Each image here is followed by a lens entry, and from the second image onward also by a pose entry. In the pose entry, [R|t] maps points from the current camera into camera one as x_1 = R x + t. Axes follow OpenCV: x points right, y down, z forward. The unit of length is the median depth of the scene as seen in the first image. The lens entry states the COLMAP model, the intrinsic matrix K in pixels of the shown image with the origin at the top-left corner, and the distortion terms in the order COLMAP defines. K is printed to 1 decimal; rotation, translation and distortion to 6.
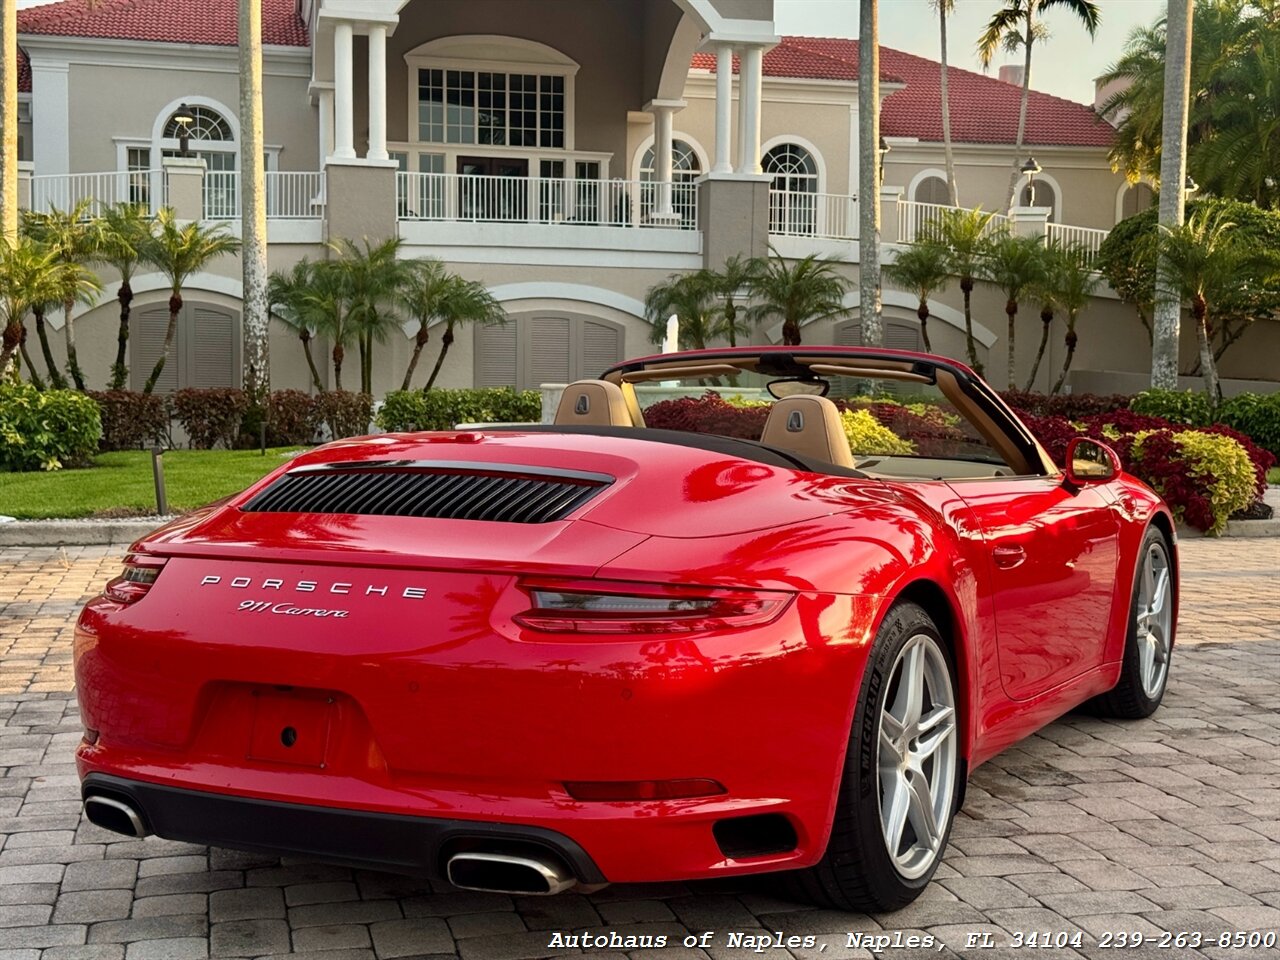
lens RADIAL K [[1784.9, 0, 647.5], [0, 1784.9, 482.2], [0, 0, 1]] dist [0.159087, -0.111515]
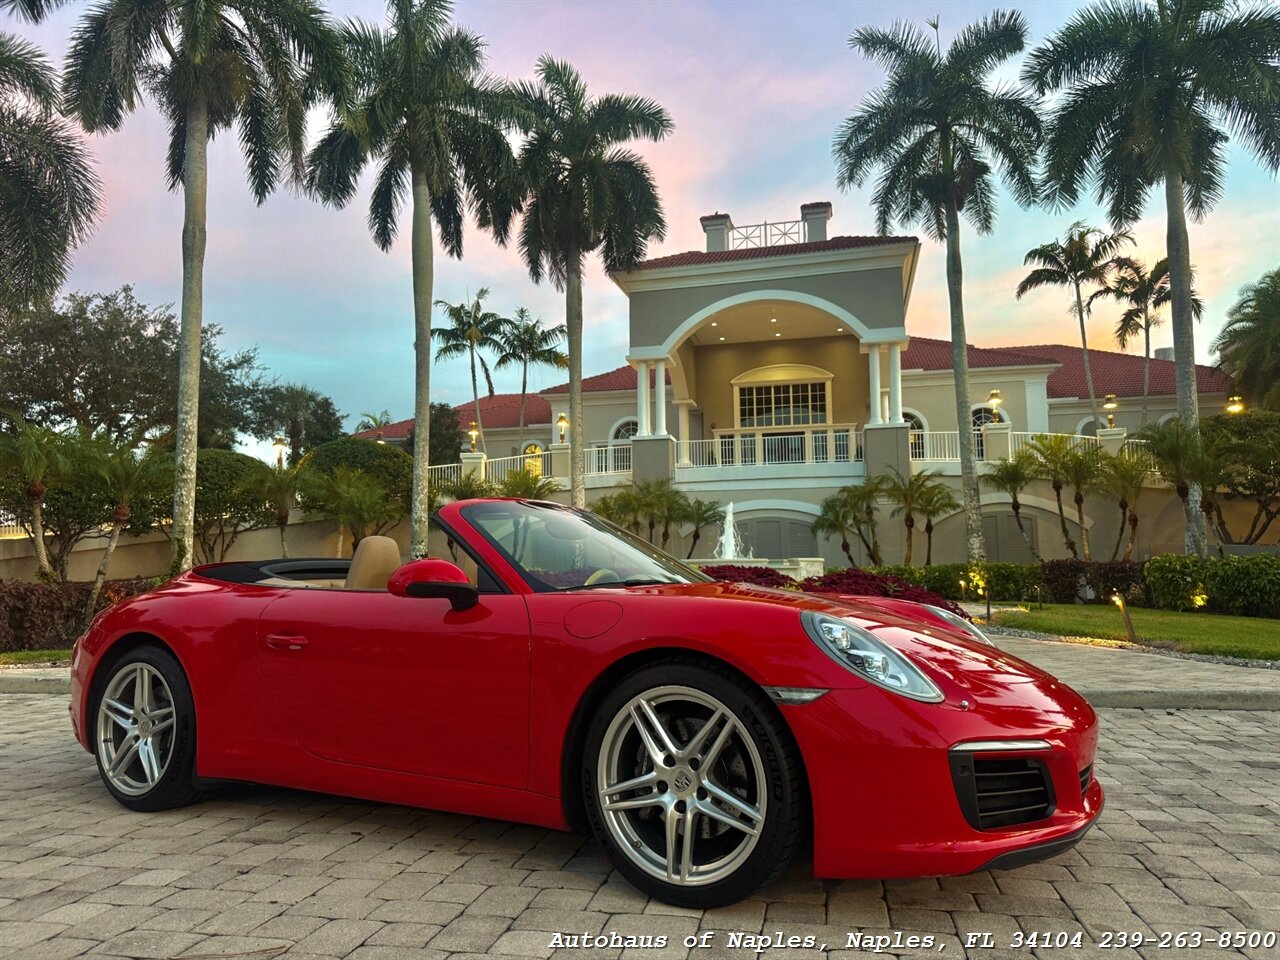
lens RADIAL K [[898.4, 0, 641.4], [0, 898.4, 485.0], [0, 0, 1]] dist [0.077699, -0.115237]
pose [[0.906590, -0.064417, -0.417068, 0.186048], [0.002121, 0.988965, -0.148136, -0.004739], [0.422008, 0.133414, 0.896722, 0.225497]]
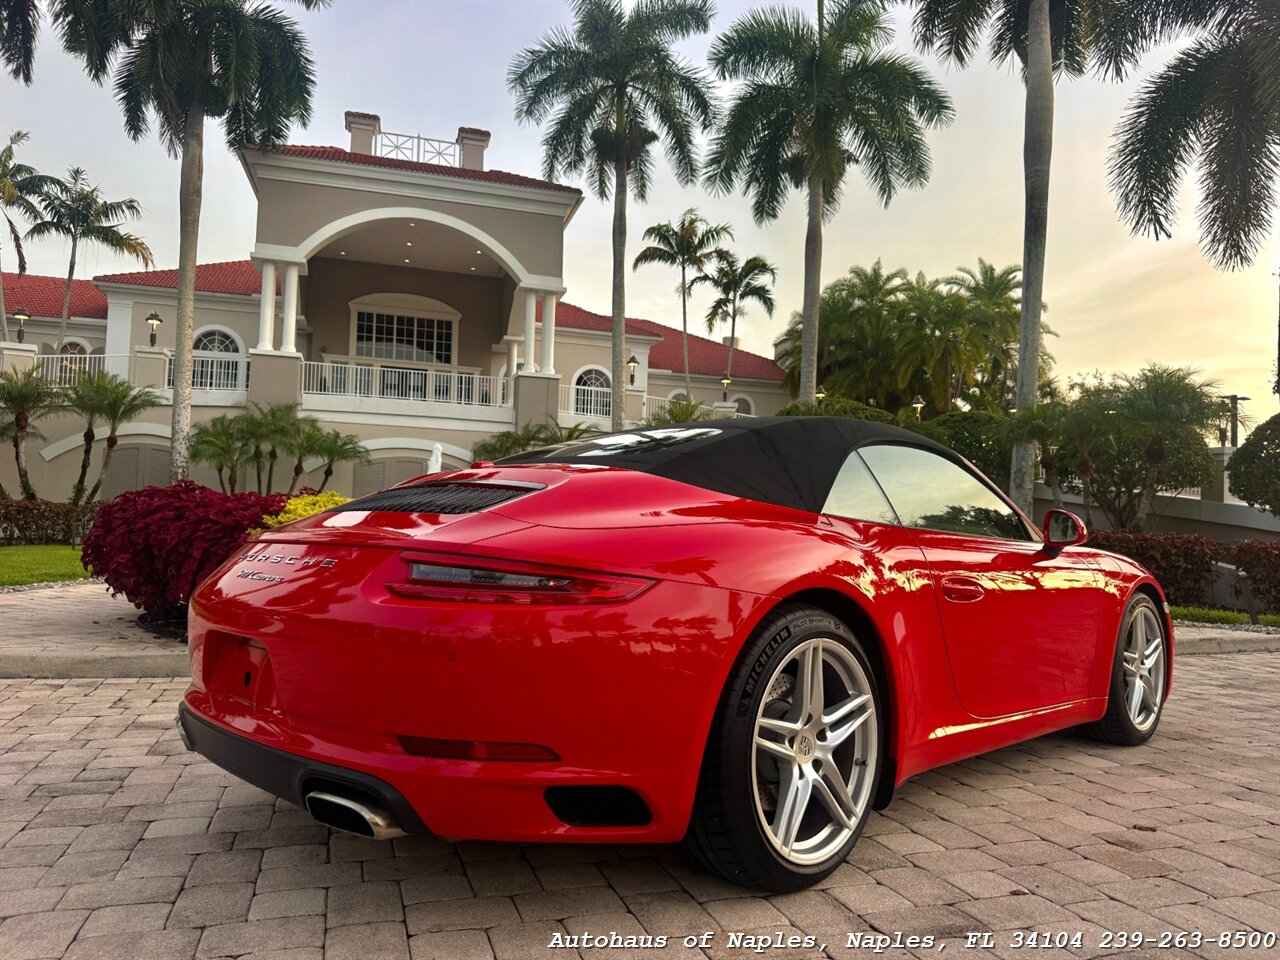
lens RADIAL K [[898.4, 0, 641.4], [0, 898.4, 485.0], [0, 0, 1]] dist [0.077699, -0.115237]
pose [[0.996889, 0.023743, 0.075161, 0.086211], [-0.016632, 0.995447, -0.093858, -0.004867], [-0.077048, 0.092316, 0.992744, 0.242001]]
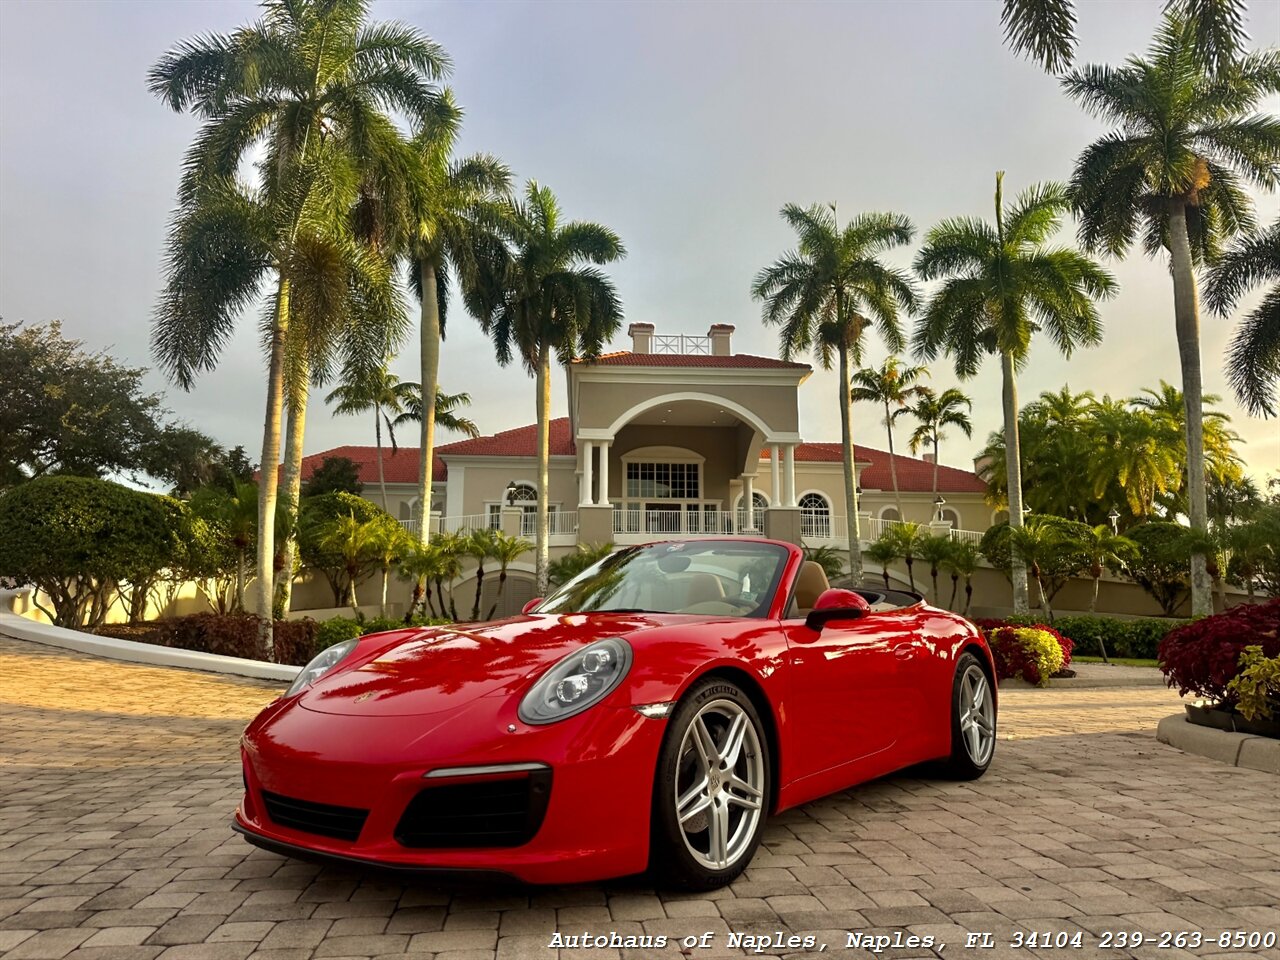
lens RADIAL K [[893.5, 0, 640.0], [0, 893.5, 480.0], [0, 0, 1]] dist [0.131661, -0.200576]
pose [[0.991750, -0.030567, -0.124486, 0.017895], [0.003450, 0.977165, -0.212452, 0.008117], [0.128137, 0.210270, 0.969210, 0.021942]]
